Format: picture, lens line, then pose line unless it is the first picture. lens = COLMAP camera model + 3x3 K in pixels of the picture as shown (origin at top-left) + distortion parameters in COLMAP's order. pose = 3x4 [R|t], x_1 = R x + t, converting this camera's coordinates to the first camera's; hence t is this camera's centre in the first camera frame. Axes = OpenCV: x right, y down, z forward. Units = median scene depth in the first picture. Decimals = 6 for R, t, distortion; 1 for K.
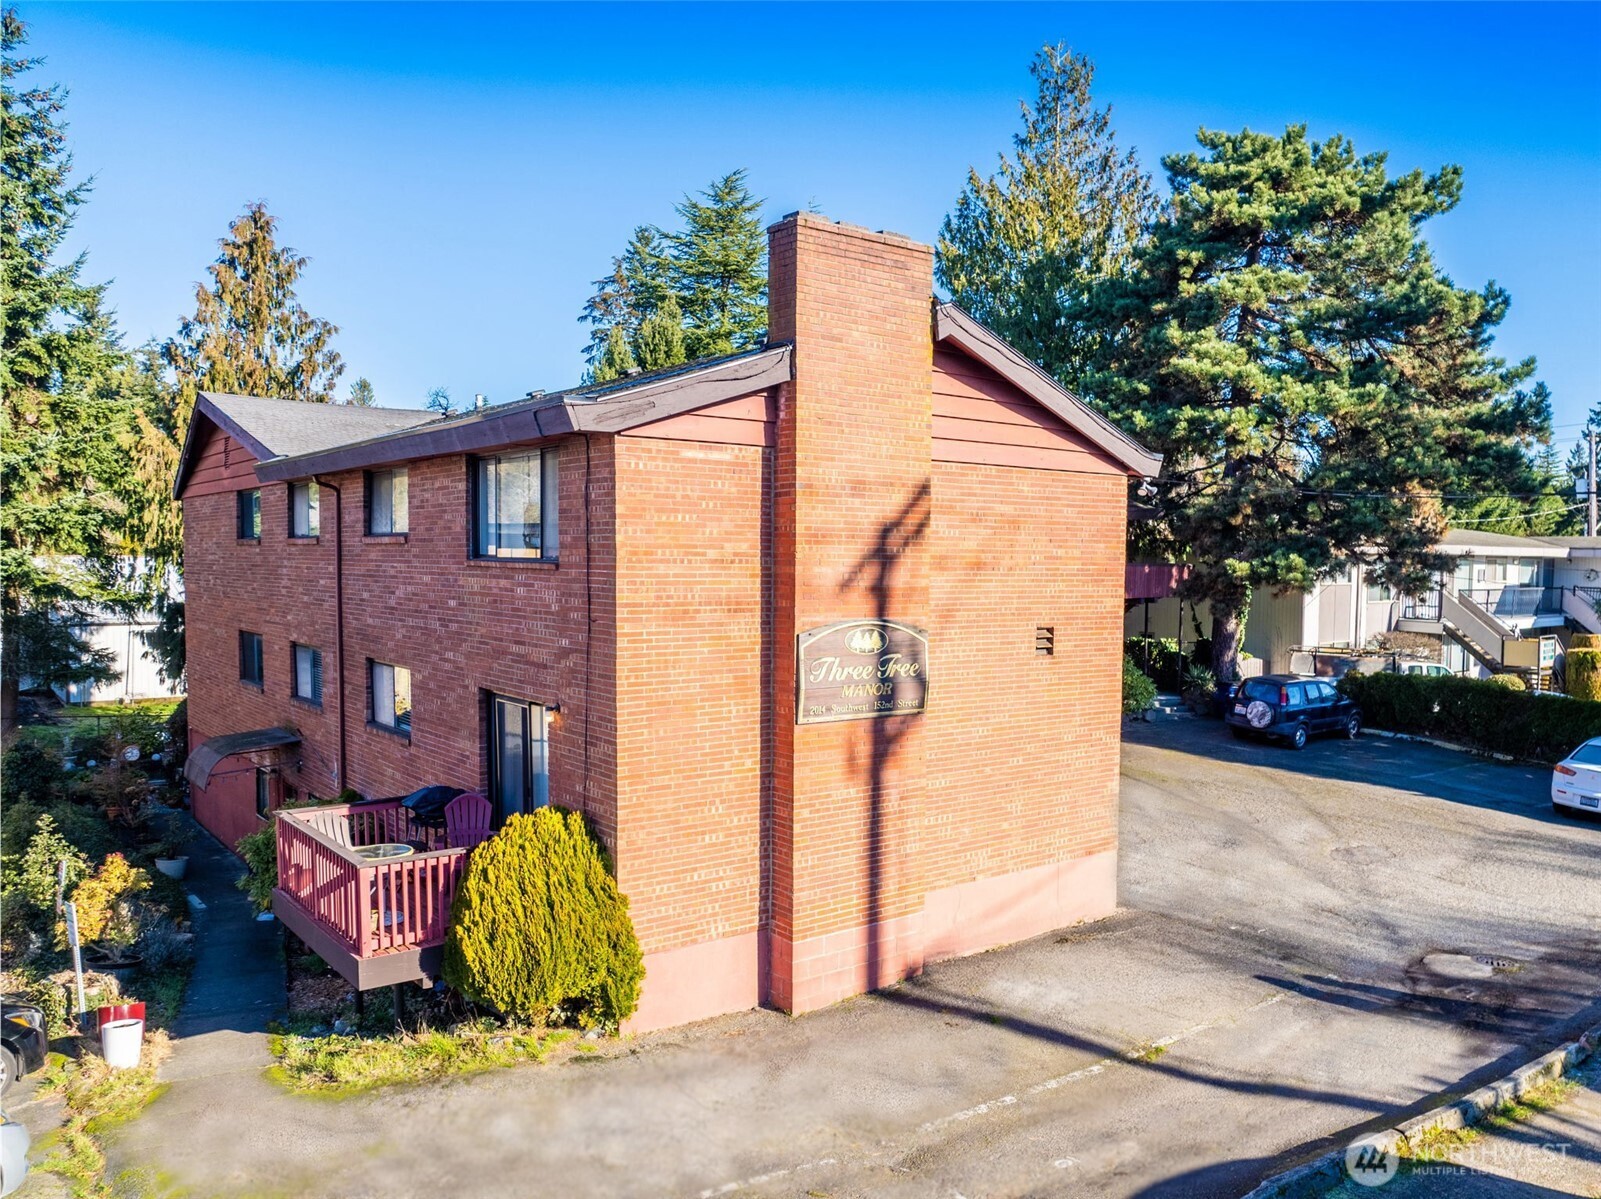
lens RADIAL K [[1129.8, 0, 807.1], [0, 1129.8, 603.5], [0, 0, 1]] dist [-0.036173, 0.003229]
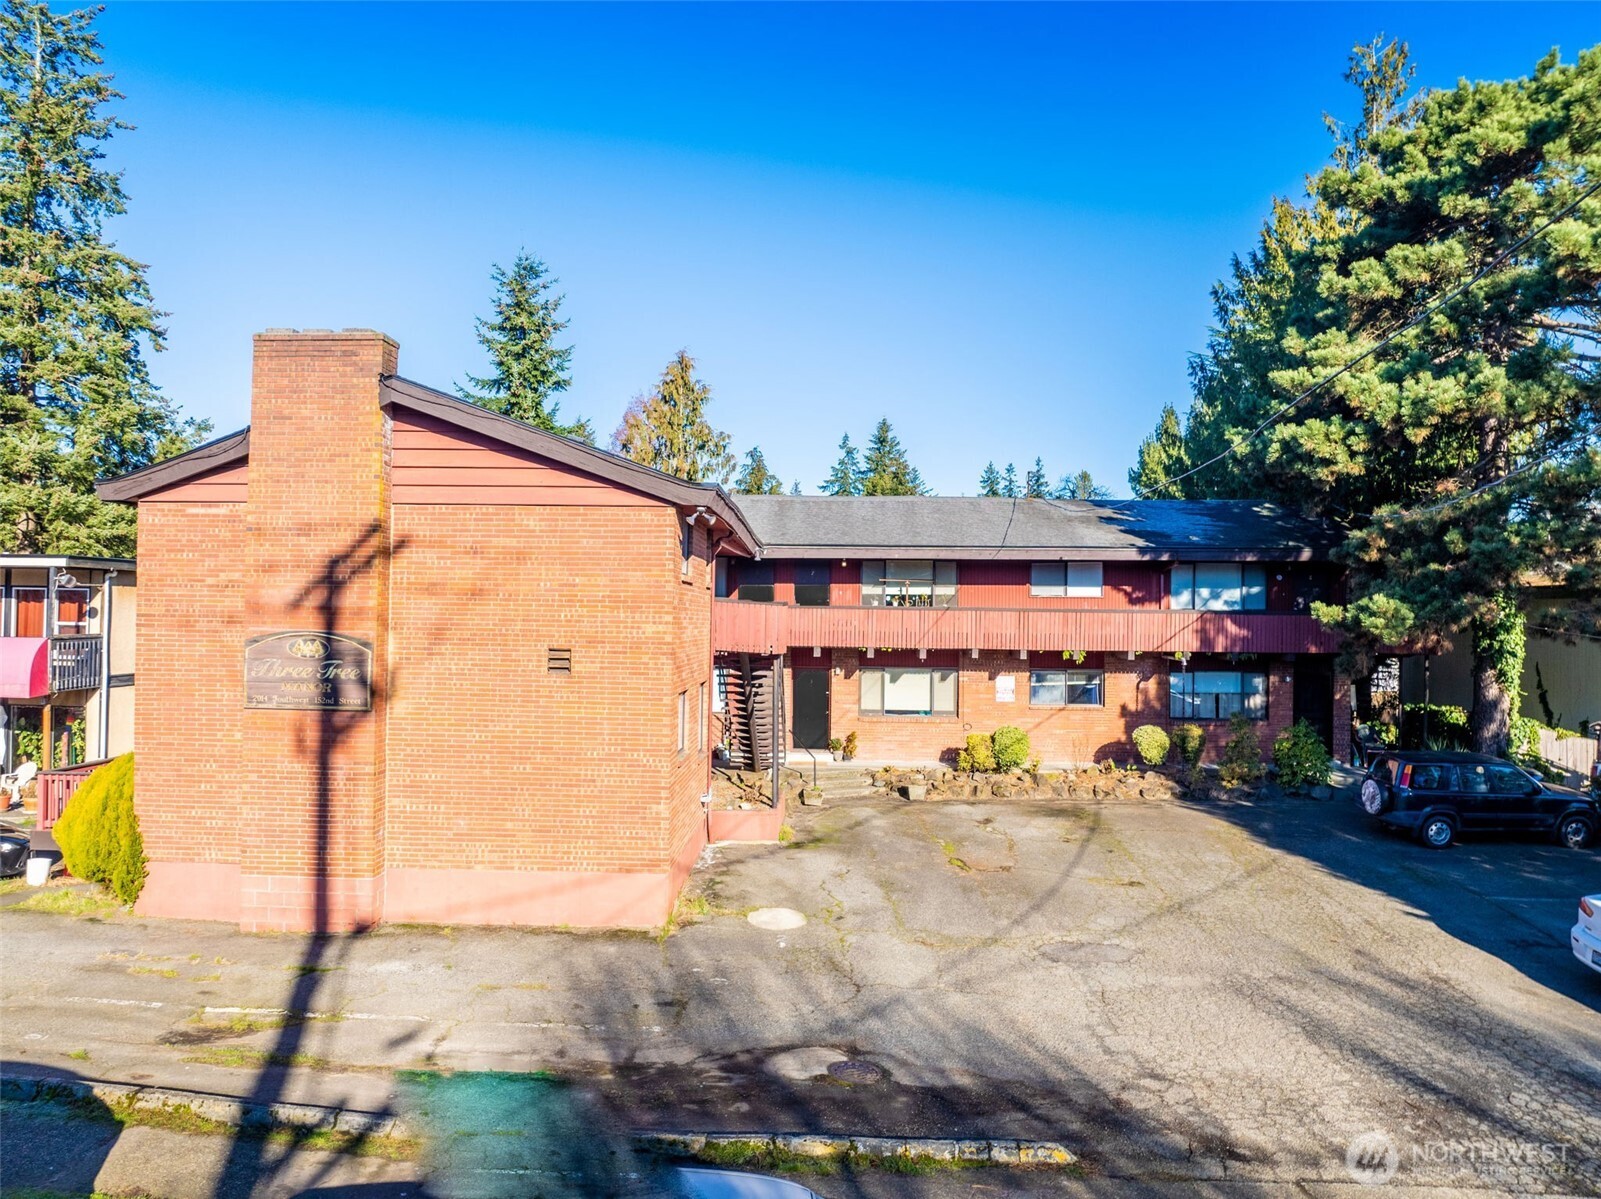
lens RADIAL K [[1032.7, 0, 863.8], [0, 1032.7, 594.7], [0, 0, 1]] dist [-0.035153, -0.000707]
pose [[0.803432, -0.014490, -0.595221, 1.112234], [-0.029079, 0.997556, -0.063535, 0.025011], [0.594687, 0.068354, 0.801046, 0.398314]]
